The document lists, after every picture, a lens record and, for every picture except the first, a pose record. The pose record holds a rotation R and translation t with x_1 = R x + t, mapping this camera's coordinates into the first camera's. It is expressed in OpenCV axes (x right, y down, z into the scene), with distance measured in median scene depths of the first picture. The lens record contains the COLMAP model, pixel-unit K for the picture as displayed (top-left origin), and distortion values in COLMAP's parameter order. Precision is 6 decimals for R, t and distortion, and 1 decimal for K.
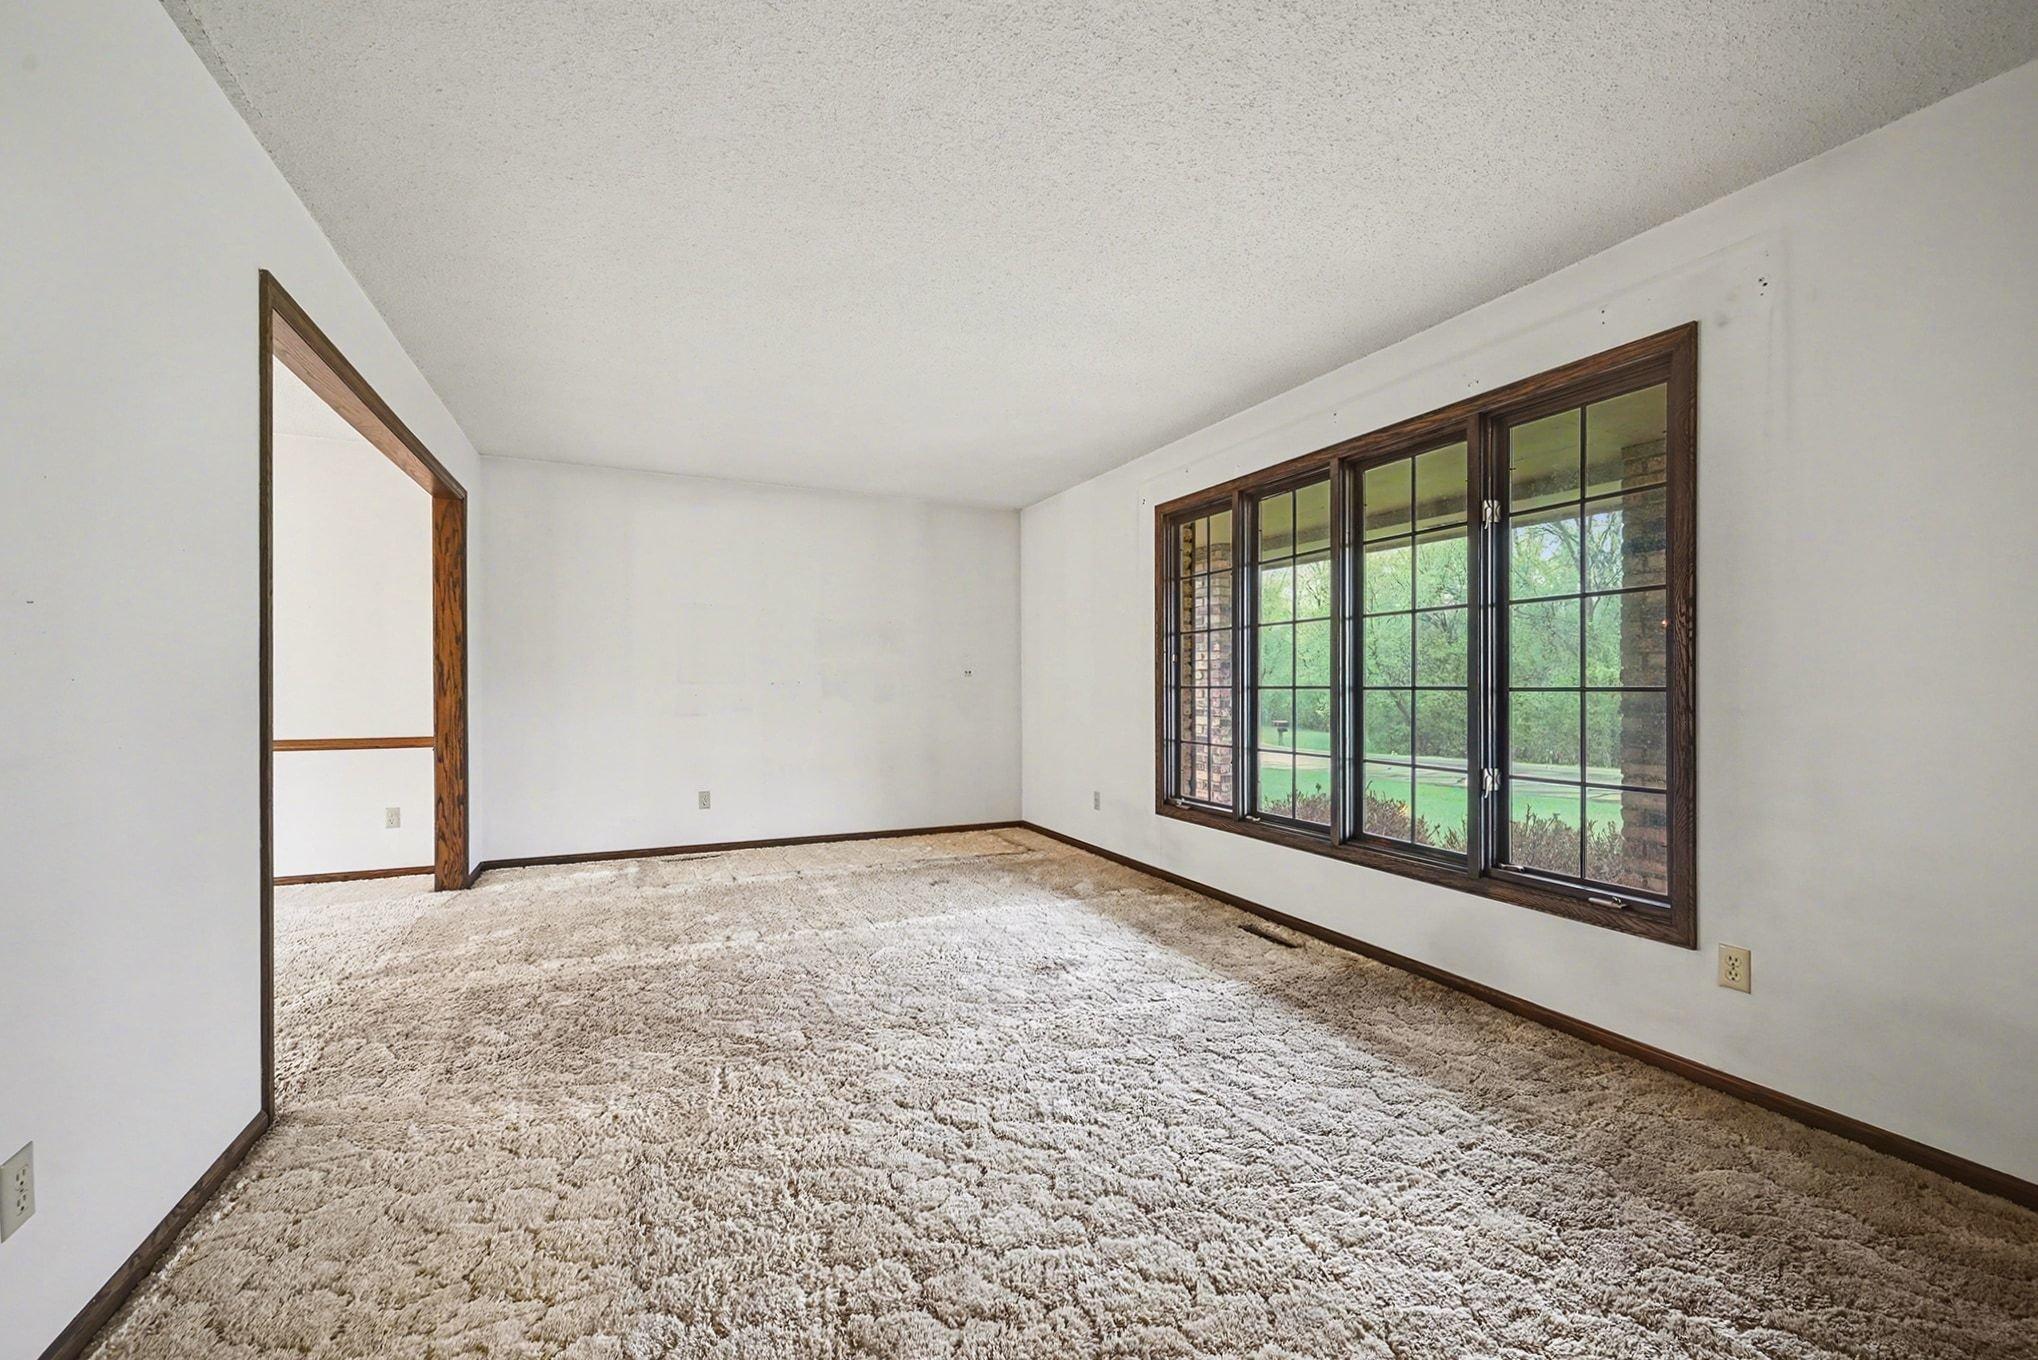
lens RADIAL K [[815.9, 0, 1012.3], [0, 815.9, 683.7], [0, 0, 1]] dist [-0.000488, -0.000266]
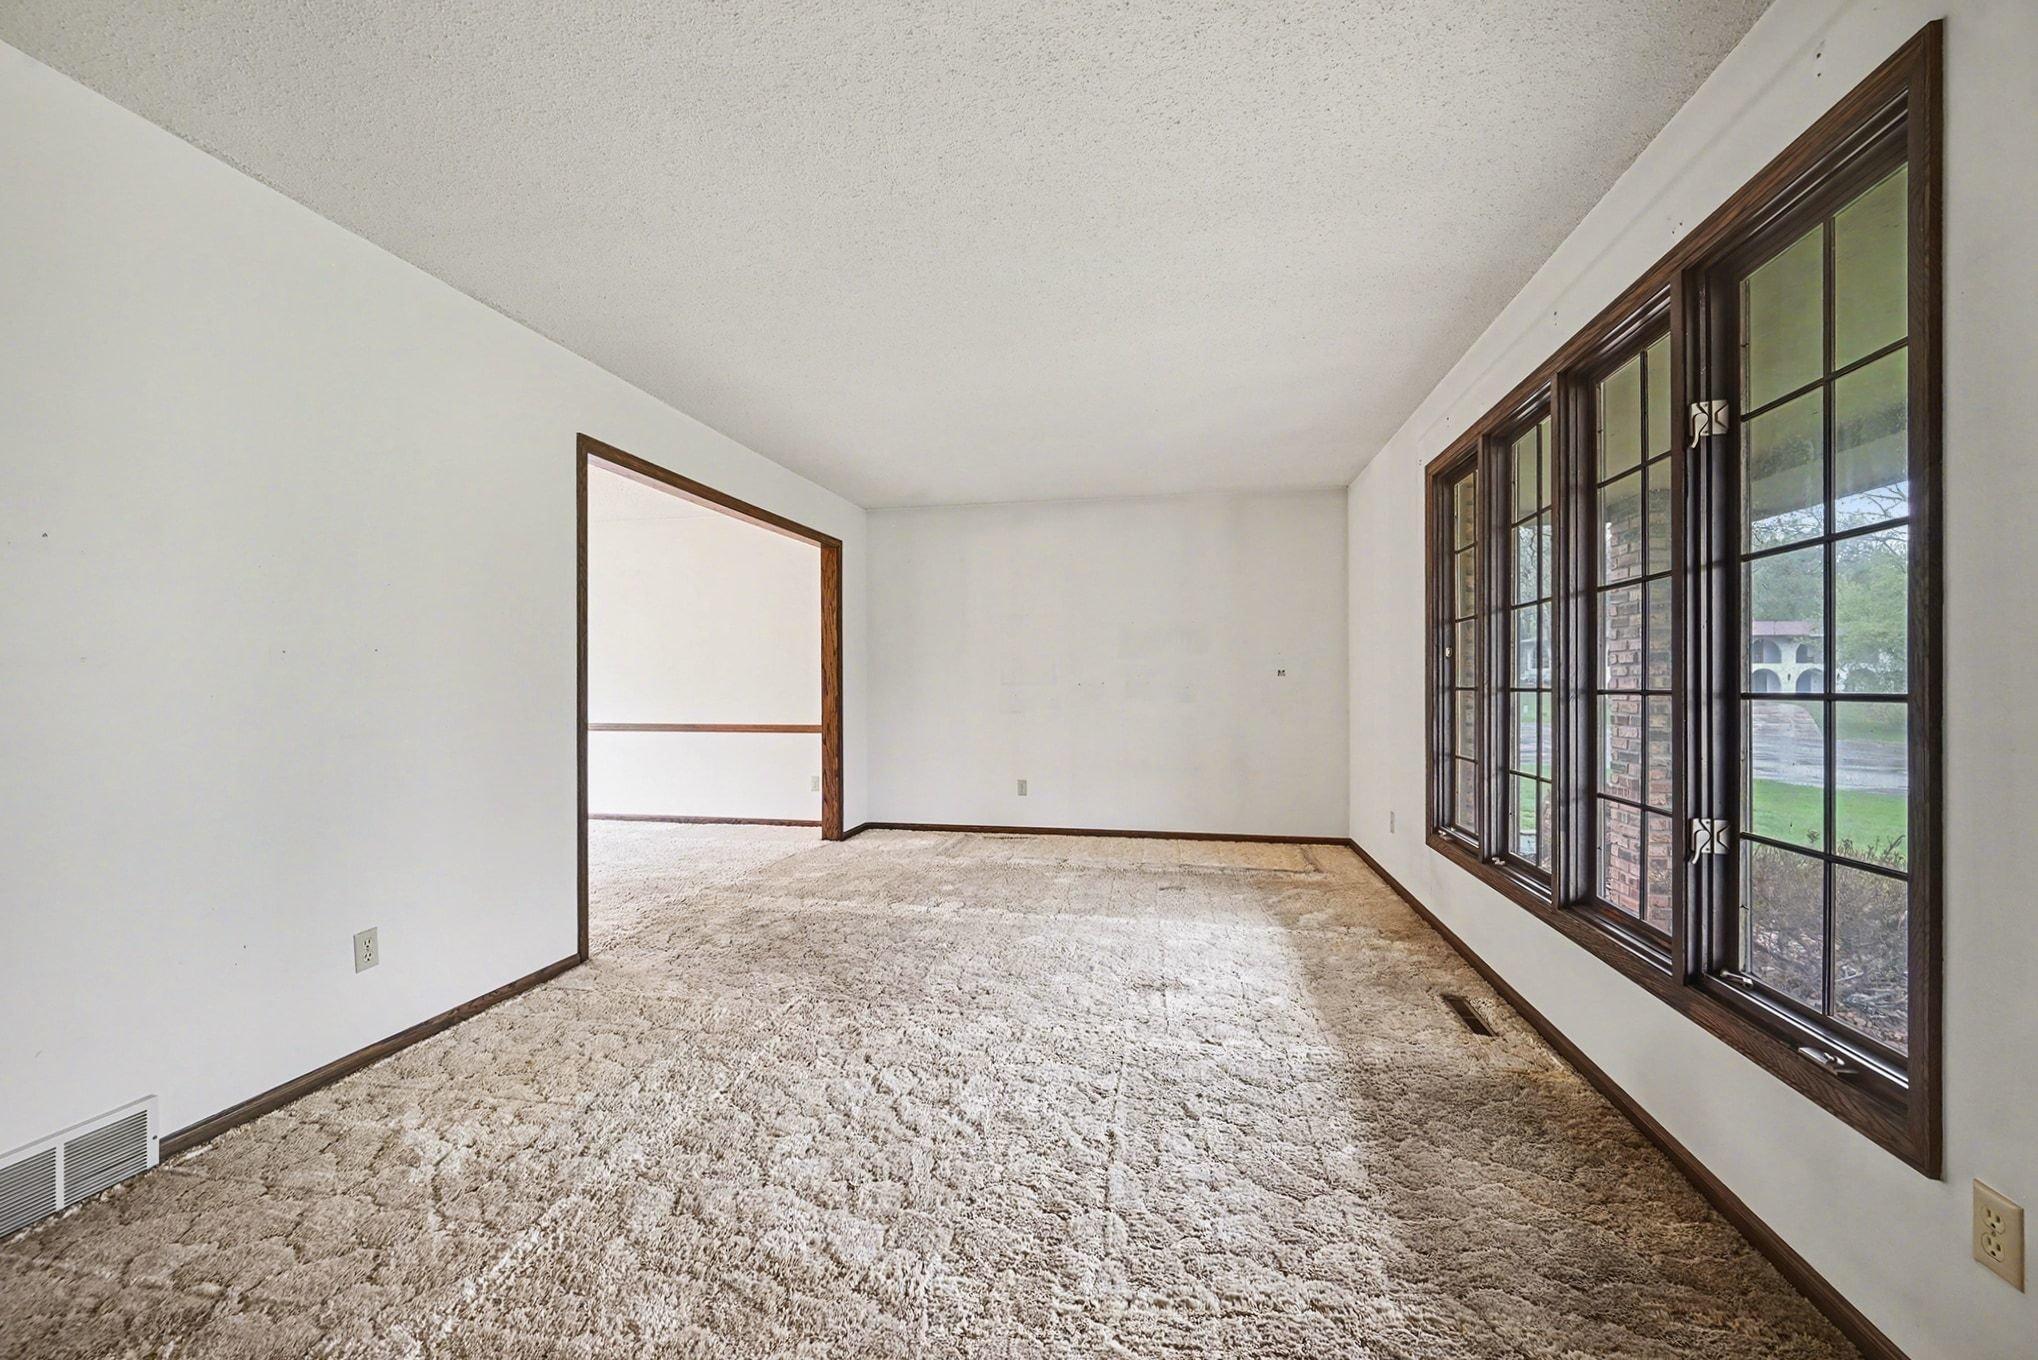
lens RADIAL K [[815.9, 0, 1009.2], [0, 815.9, 684.8], [0, 0, 1]] dist [-0.000488, -0.000266]
pose [[0.801903, -0.002898, -0.597447, 0.514502], [0.005426, 0.999982, 0.002433, -0.006187], [0.597430, -0.005193, 0.801904, 0.151477]]
